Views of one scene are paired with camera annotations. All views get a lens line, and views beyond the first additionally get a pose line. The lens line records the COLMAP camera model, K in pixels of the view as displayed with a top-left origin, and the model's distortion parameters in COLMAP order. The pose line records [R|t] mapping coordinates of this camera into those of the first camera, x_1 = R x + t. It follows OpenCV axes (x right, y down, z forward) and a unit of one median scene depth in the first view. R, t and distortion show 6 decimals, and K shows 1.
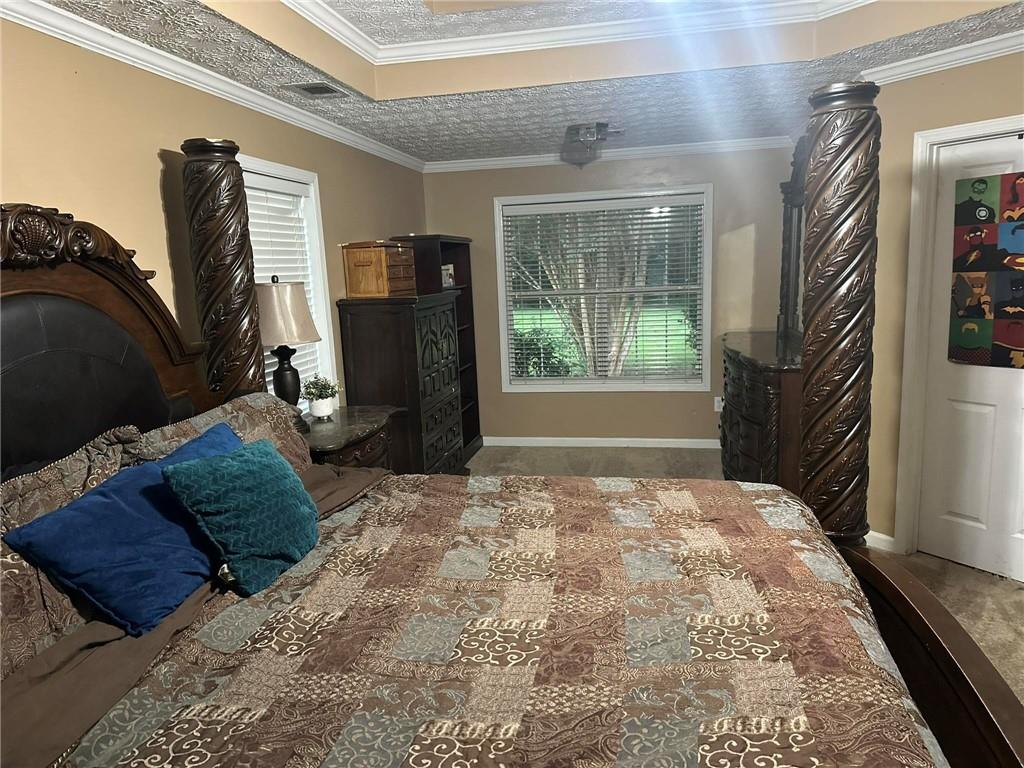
lens RADIAL K [[710.2, 0, 509.5], [0, 710.2, 387.7], [0, 0, 1]] dist [0.109654, -0.096669]
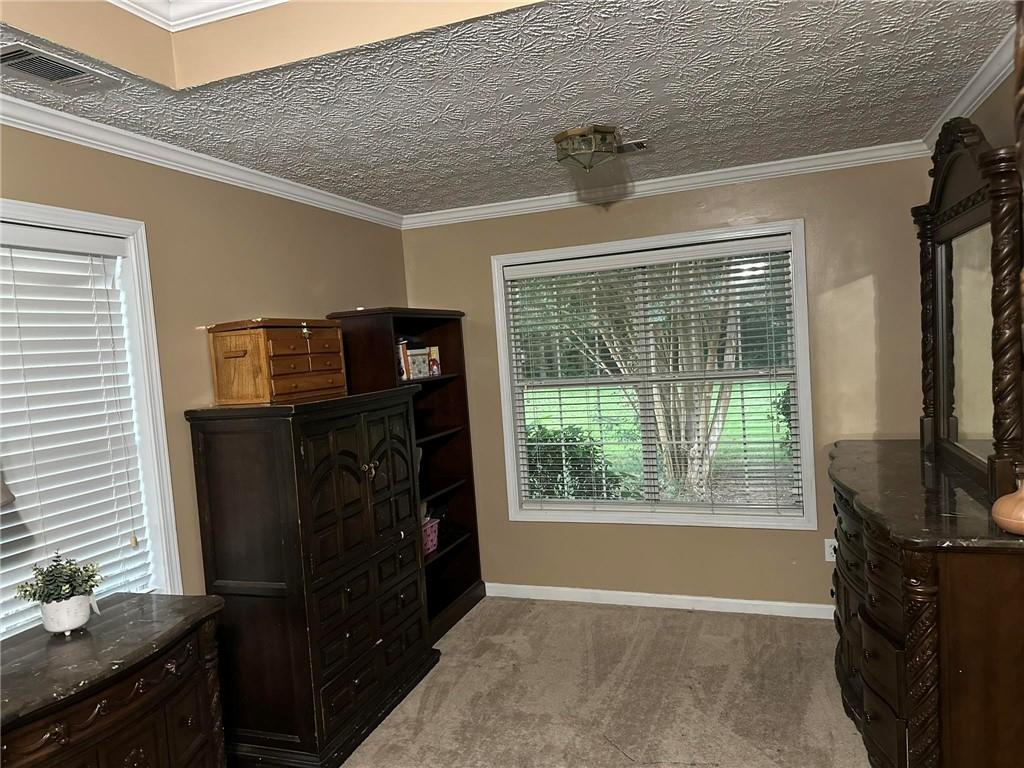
lens RADIAL K [[710.2, 0, 509.5], [0, 710.2, 387.7], [0, 0, 1]] dist [0.109654, -0.096669]
pose [[0.987079, -0.018546, -0.159159, 0.115899], [0.002391, 0.994874, -0.101097, -0.059031], [0.160218, 0.099410, 0.982063, 0.308139]]
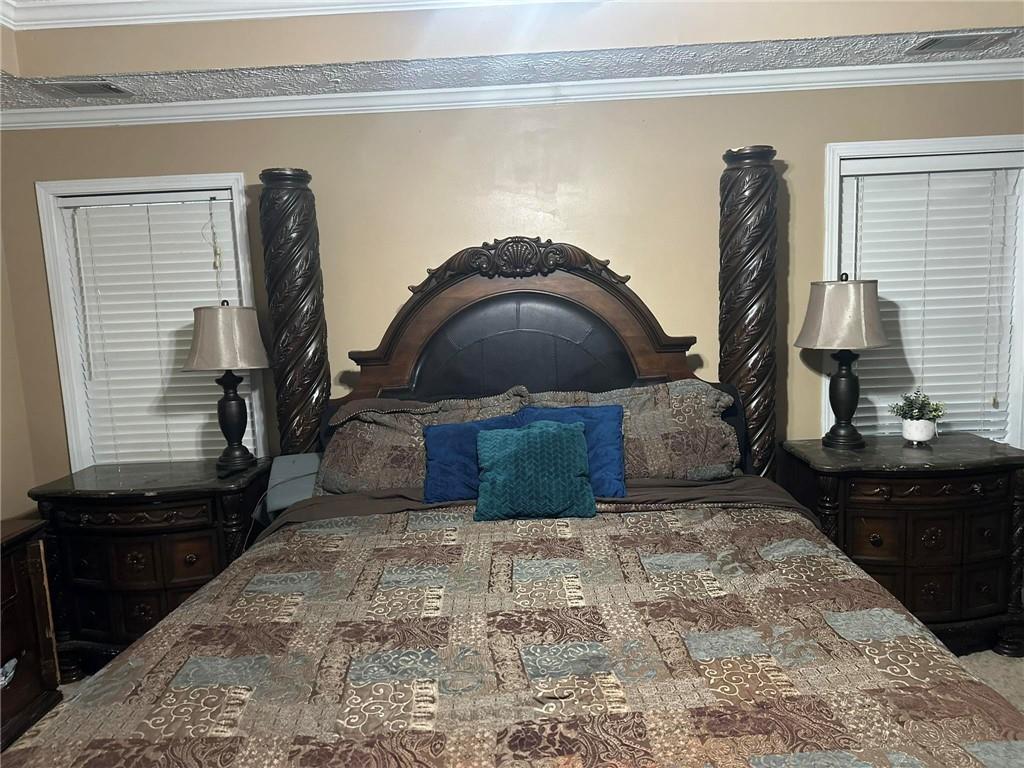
lens RADIAL K [[710.2, 0, 509.5], [0, 710.2, 387.7], [0, 0, 1]] dist [0.109654, -0.096669]
pose [[0.179740, 0.177370, -0.967591, 0.299733], [-0.137387, 0.978497, 0.153848, -0.055696], [0.974073, 0.105282, 0.200244, 0.239365]]
